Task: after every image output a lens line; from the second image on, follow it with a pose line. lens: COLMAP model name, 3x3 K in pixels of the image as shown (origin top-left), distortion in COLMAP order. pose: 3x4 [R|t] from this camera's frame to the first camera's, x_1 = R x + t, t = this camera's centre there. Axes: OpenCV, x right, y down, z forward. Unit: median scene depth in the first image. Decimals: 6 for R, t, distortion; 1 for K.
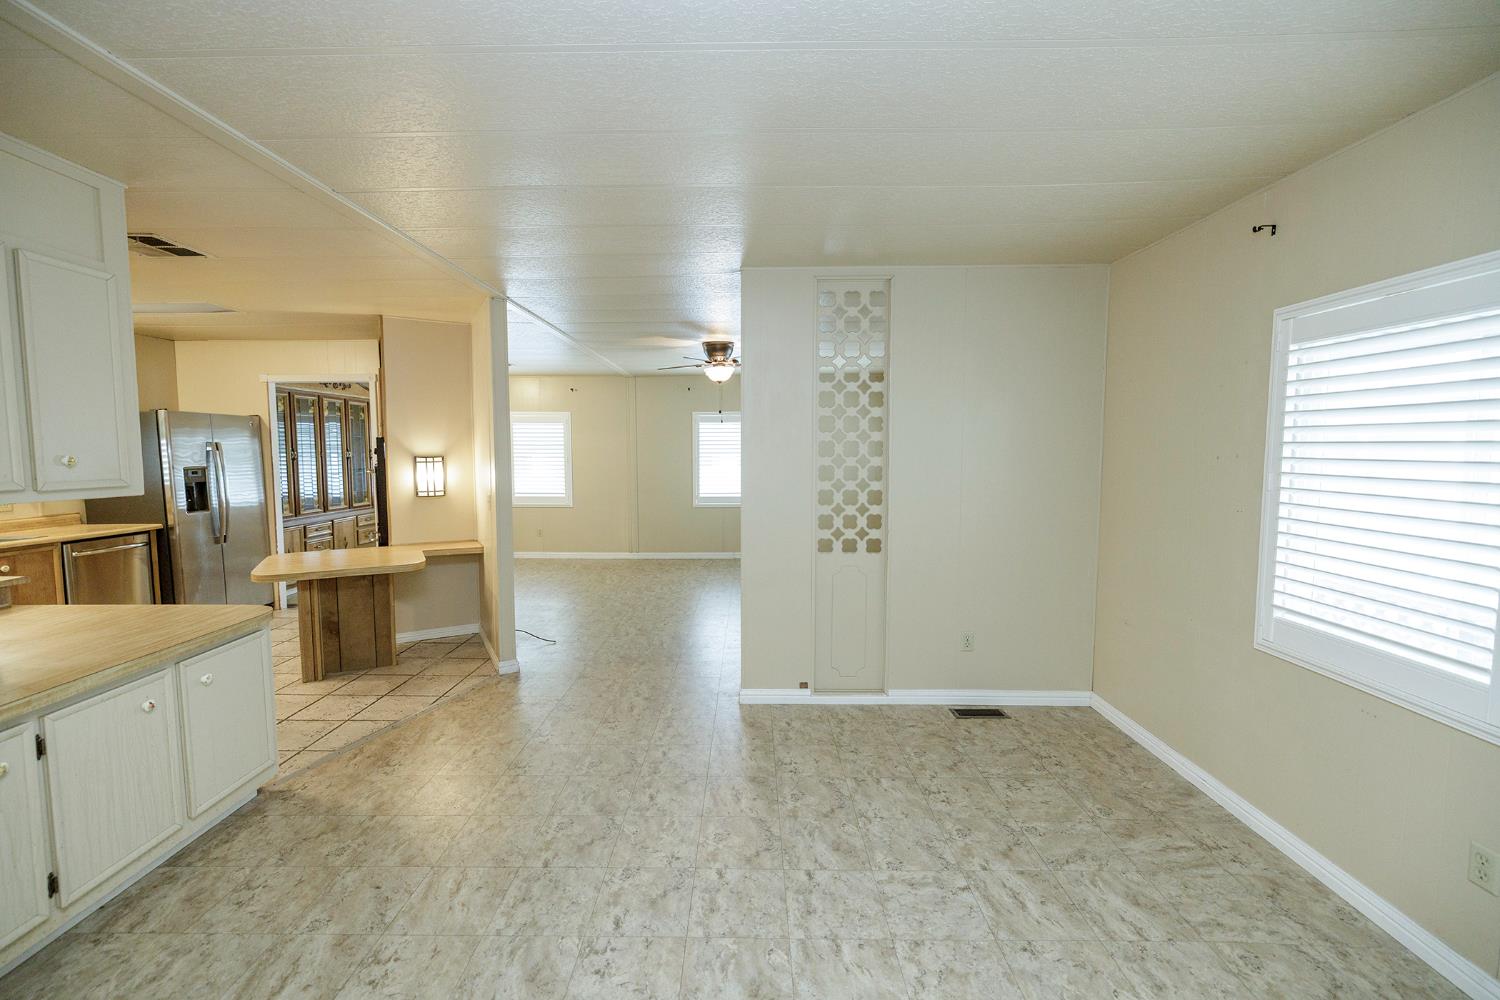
lens RADIAL K [[628.7, 0, 738.5], [0, 628.7, 494.8], [0, 0, 1]] dist [0.001264, -0.000105]
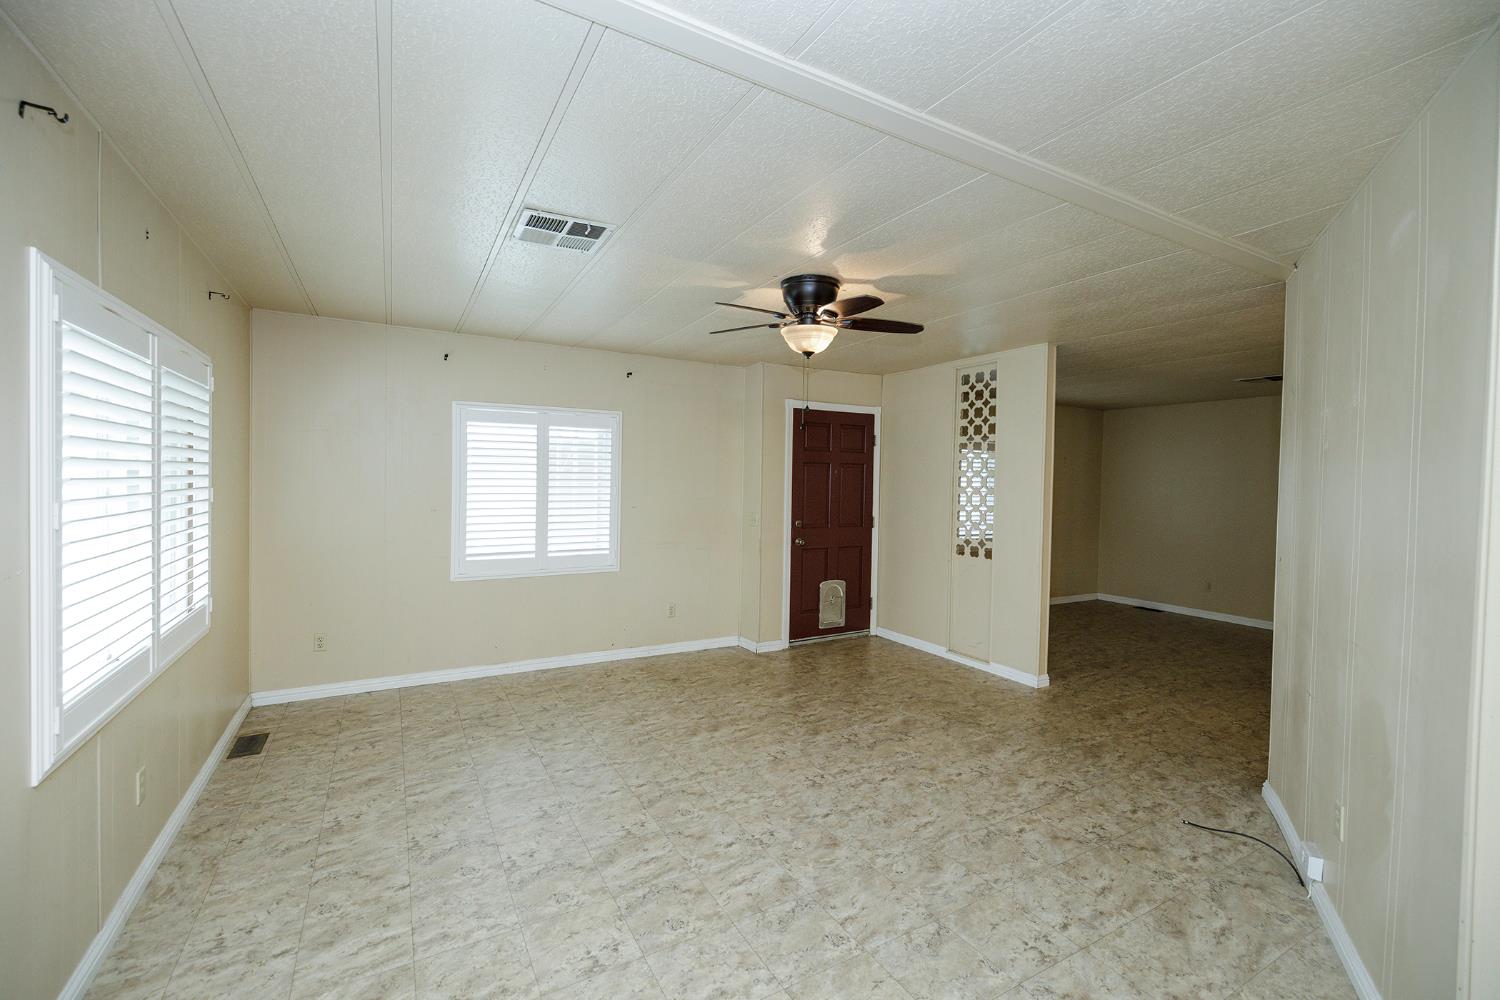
lens RADIAL K [[627.5, 0, 741.7], [0, 627.5, 493.3], [0, 0, 1]] dist [0.002150, -0.000562]
pose [[-0.508226, -0.027855, 0.860773, -0.479264], [0.042088, 0.997479, 0.057129, -0.094410], [-0.860194, 0.065263, -0.505773, 1.356419]]
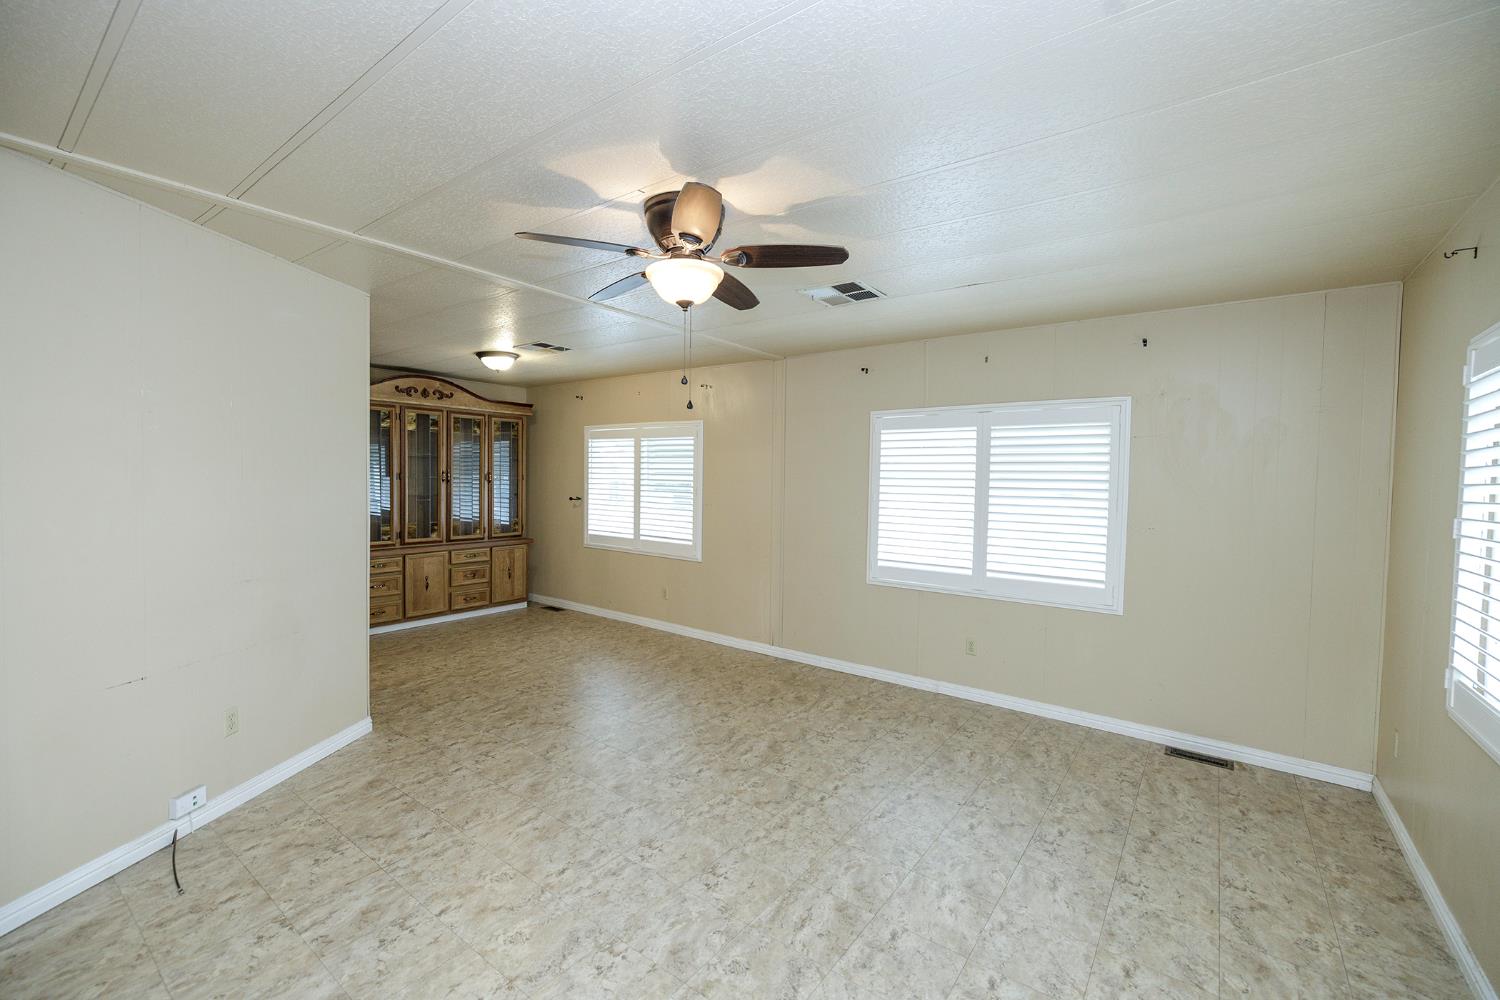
lens RADIAL K [[628.7, 0, 738.5], [0, 628.7, 494.8], [0, 0, 1]] dist [0.001264, -0.000105]
pose [[0.803926, 0.032587, -0.593836, 0.240941], [-0.061146, 0.997735, -0.028027, -0.052277], [0.591578, 0.058842, 0.804098, 0.721486]]
